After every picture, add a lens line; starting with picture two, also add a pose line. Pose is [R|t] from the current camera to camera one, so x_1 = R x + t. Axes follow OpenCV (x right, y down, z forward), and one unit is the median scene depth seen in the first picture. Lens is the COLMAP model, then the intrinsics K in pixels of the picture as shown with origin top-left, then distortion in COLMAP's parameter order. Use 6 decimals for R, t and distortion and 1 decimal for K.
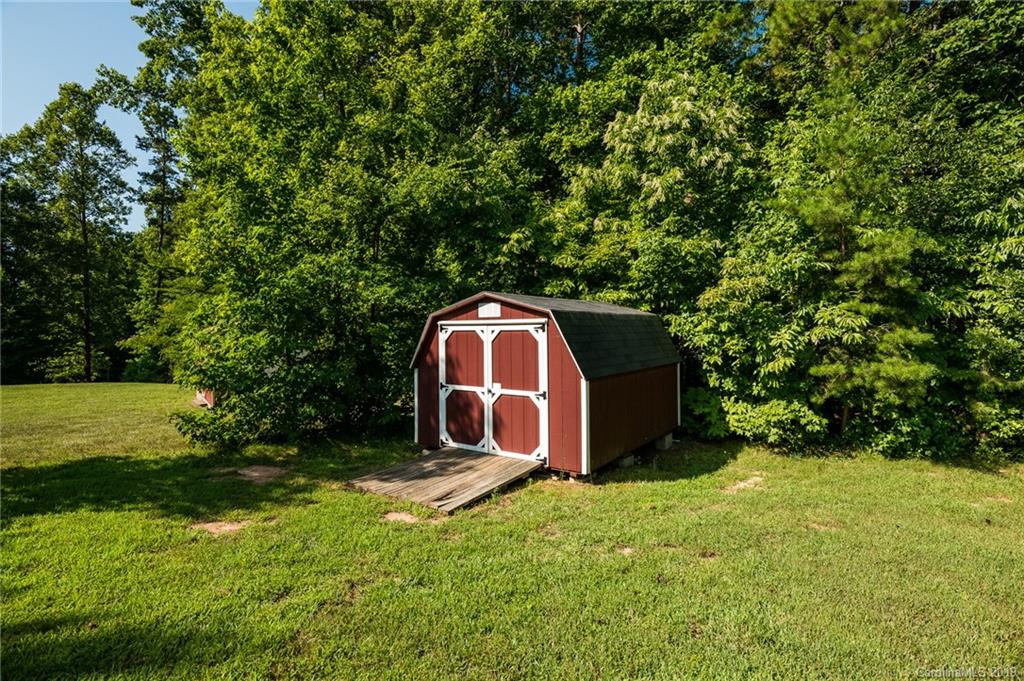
lens RADIAL K [[504.9, 0, 512.0], [0, 504.9, 340.5], [0, 0, 1]] dist [-0.000205, -0.000450]
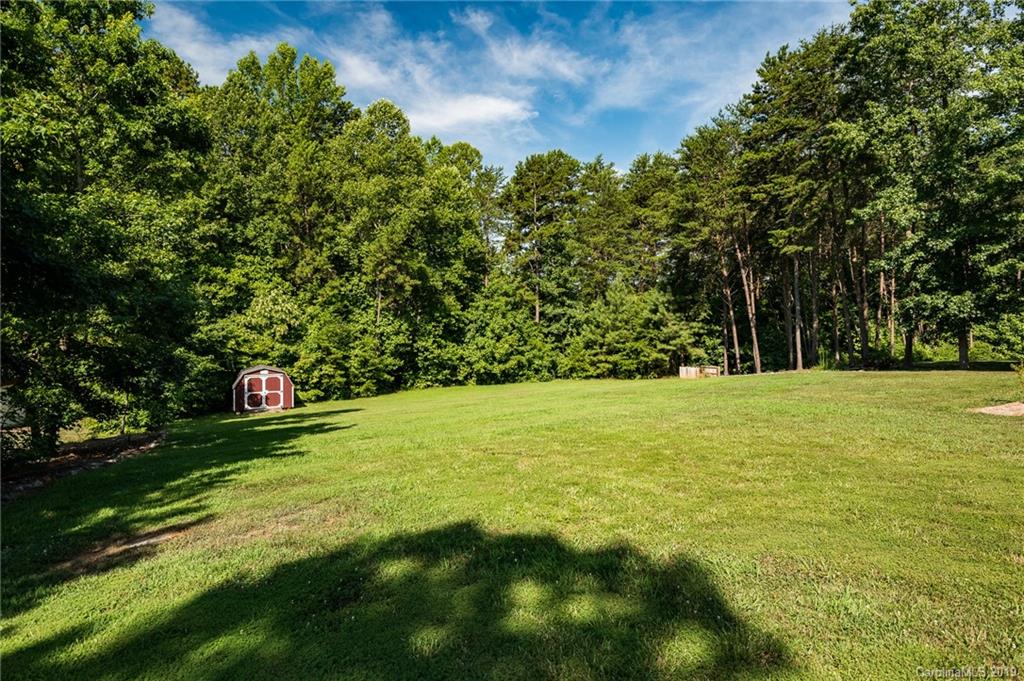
lens RADIAL K [[582.3, 0, 512.0], [0, 582.3, 340.5], [0, 0, 1]] dist [-0.001061, -0.000191]
pose [[0.479763, -0.010876, 0.877331, -2.993667], [0.013902, 0.999892, 0.004793, -0.291276], [-0.877288, 0.009897, 0.479862, -2.802961]]
